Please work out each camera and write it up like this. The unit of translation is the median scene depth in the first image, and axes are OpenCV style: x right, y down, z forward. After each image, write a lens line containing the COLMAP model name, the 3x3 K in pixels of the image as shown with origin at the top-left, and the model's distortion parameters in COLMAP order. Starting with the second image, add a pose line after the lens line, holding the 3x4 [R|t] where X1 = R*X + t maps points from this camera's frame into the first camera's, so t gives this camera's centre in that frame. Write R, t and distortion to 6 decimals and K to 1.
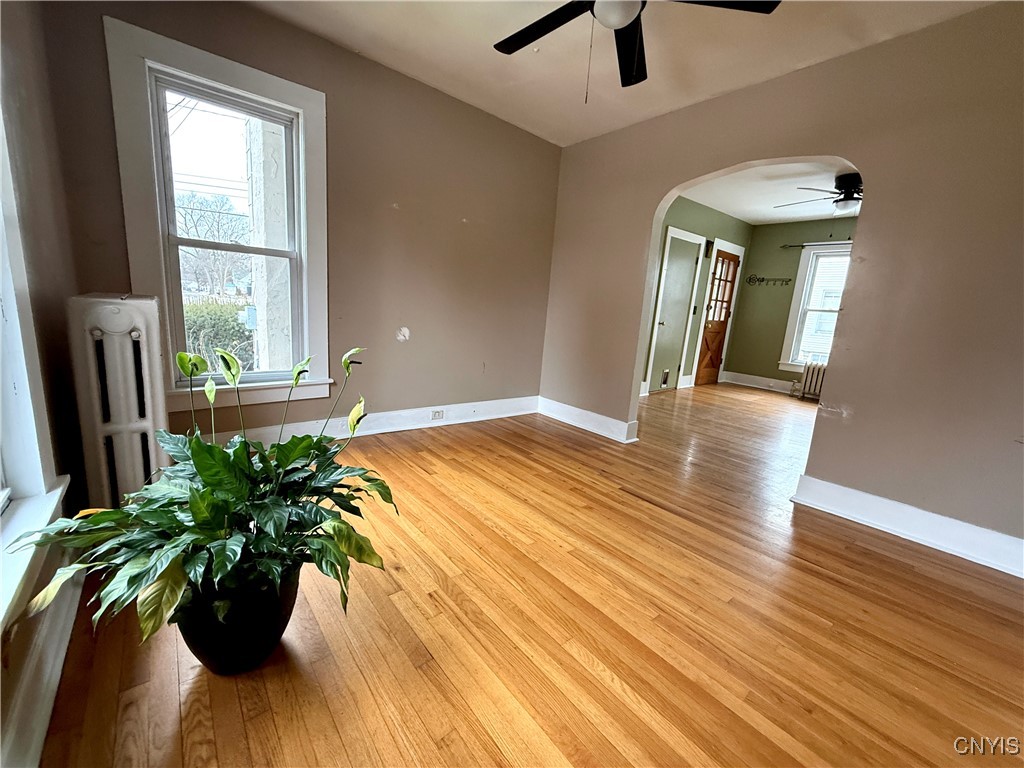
lens RADIAL K [[408.4, 0, 511.0], [0, 408.4, 384.8], [0, 0, 1]] dist [-0.000161, -0.000163]
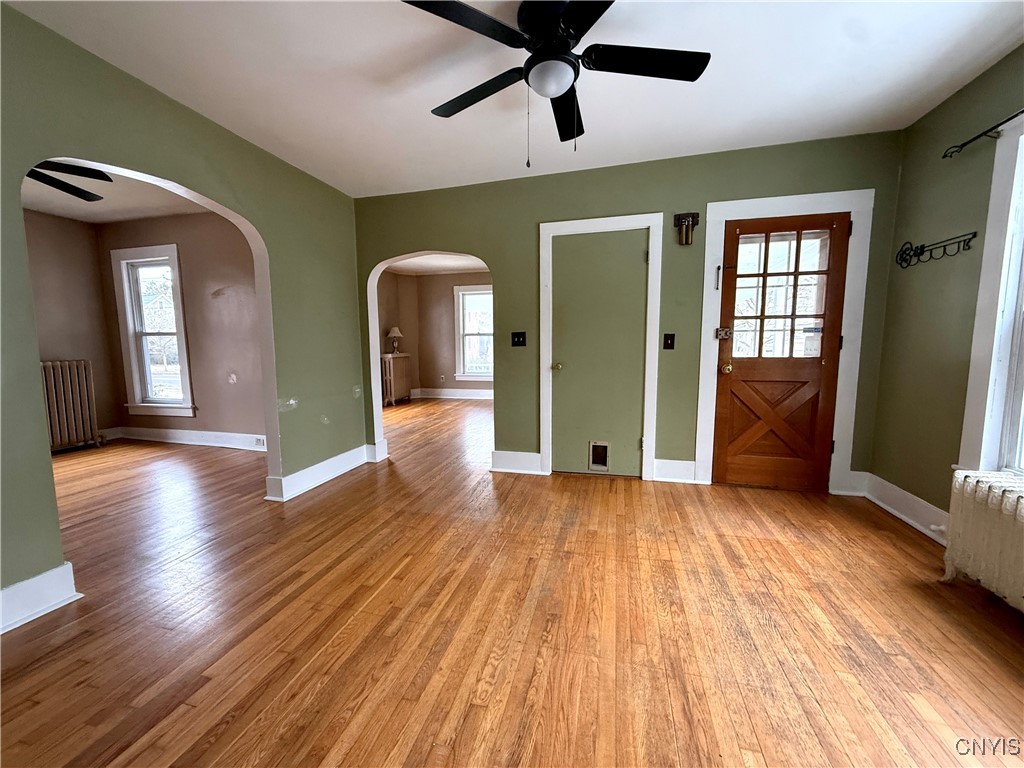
lens RADIAL K [[408.4, 0, 511.0], [0, 408.4, 384.8], [0, 0, 1]] dist [-0.000161, -0.000163]
pose [[0.576997, 0.004064, -0.816736, 0.768718], [-0.116862, 0.990109, -0.077633, -0.055330], [0.808343, 0.140240, 0.571765, 0.509721]]
